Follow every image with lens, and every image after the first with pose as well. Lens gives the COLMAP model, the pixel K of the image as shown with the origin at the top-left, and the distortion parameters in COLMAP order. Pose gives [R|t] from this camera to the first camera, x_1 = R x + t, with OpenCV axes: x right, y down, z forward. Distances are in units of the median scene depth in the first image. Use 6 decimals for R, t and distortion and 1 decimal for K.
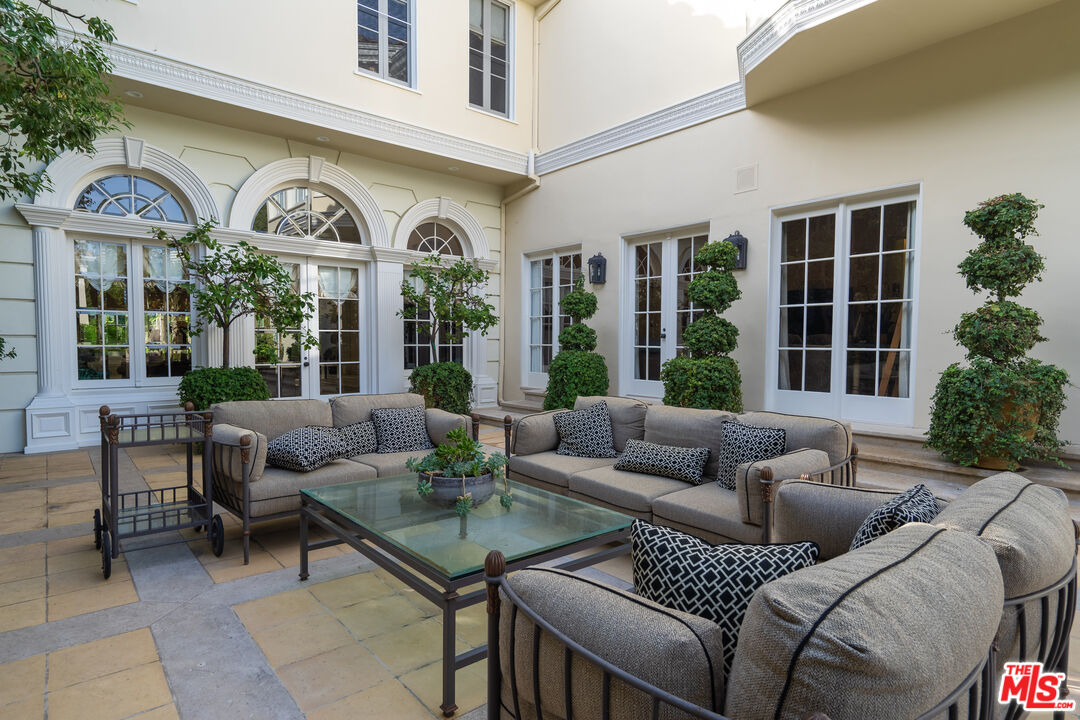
lens RADIAL K [[583.7, 0, 544.5], [0, 583.7, 365.2], [0, 0, 1]] dist [-0.002710, -0.002520]
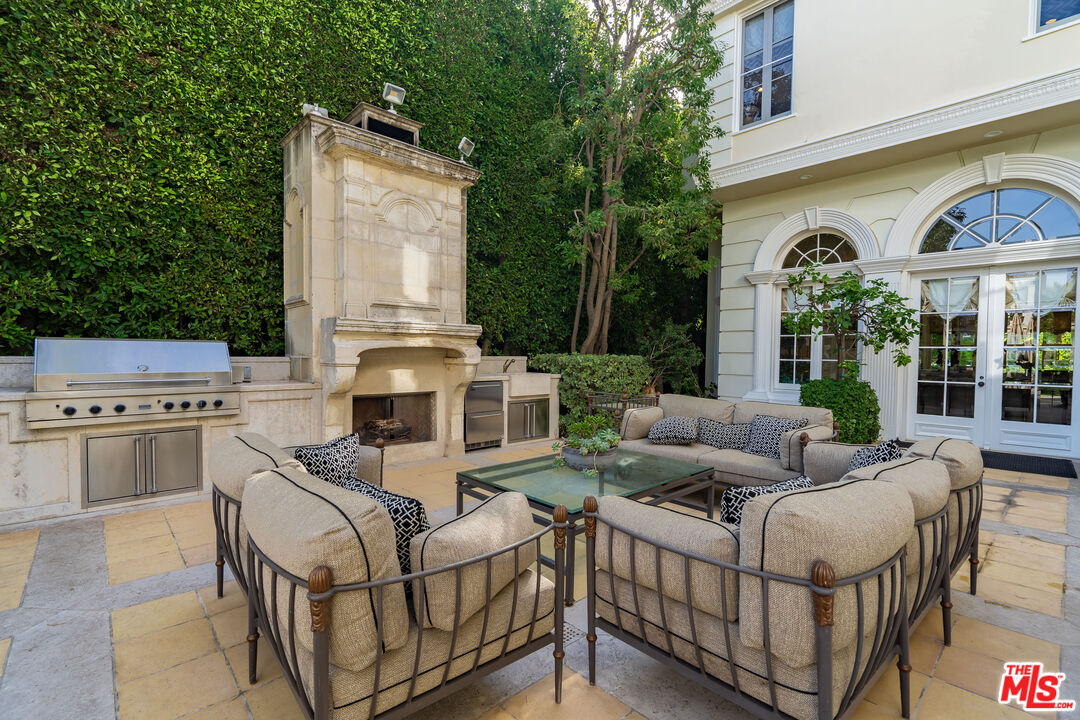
lens RADIAL K [[482.9, 0, 540.8], [0, 482.9, 361.1], [0, 0, 1]] dist [-0.001662, 0.000963]
pose [[0.026306, 0.012772, -0.999572, 0.437693], [-0.053511, 0.998503, 0.011350, -0.012464], [0.998221, 0.053190, 0.026950, 0.381187]]
